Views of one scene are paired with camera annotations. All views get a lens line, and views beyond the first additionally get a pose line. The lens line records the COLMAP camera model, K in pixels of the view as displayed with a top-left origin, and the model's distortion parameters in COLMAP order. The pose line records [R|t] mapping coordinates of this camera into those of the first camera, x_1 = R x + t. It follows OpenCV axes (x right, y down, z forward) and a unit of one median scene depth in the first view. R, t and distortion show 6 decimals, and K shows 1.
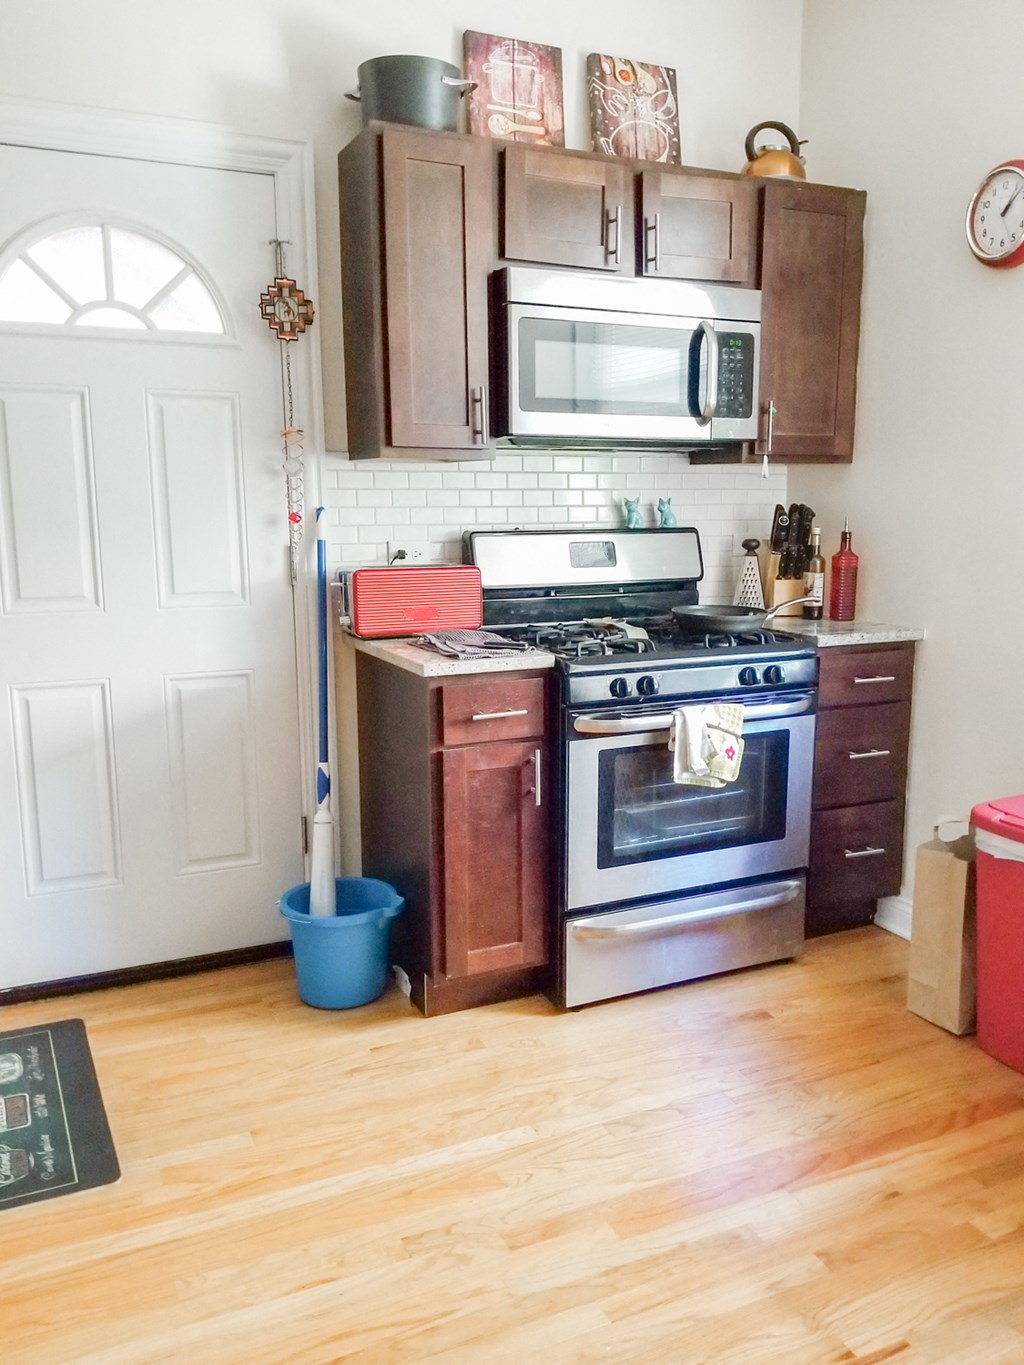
lens RADIAL K [[1135.1, 0, 512.0], [0, 1135.1, 682.5], [0, 0, 1]] dist [0.088827, -0.218782]
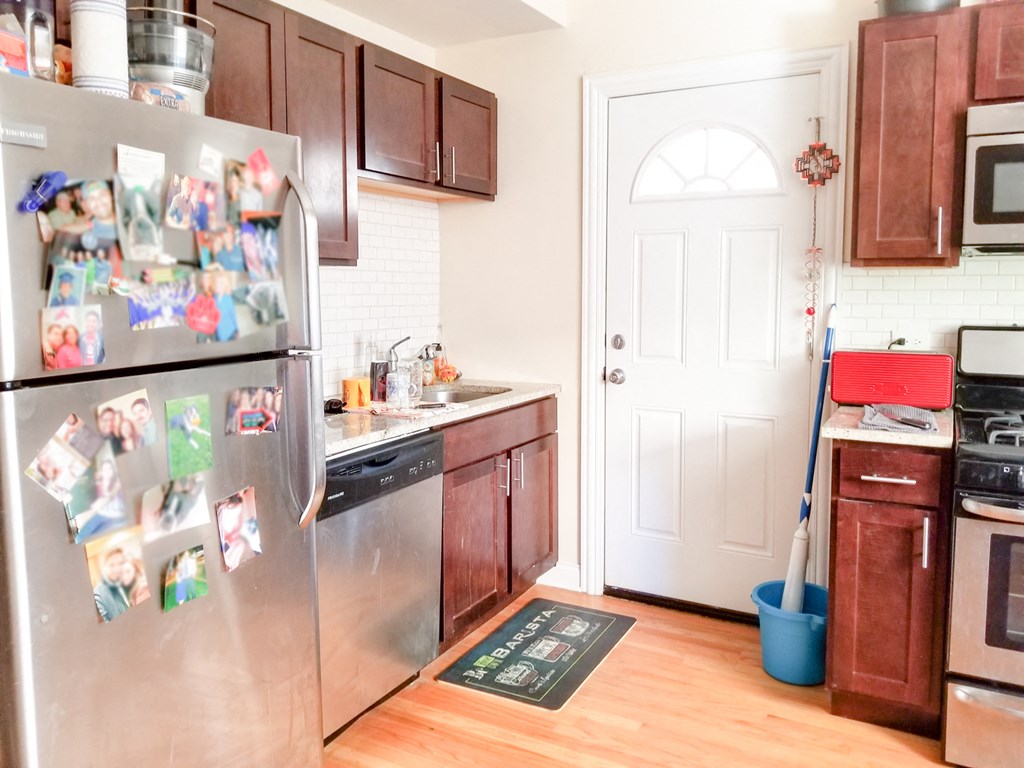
lens RADIAL K [[777.0, 0, 513.6], [0, 777.0, 334.7], [0, 0, 1]] dist [0.006234, -0.007510]
pose [[0.585811, 0.049887, -0.808911, 0.382646], [-0.130295, 0.990918, -0.033248, -0.041198], [0.799906, 0.124874, 0.586990, 0.177343]]
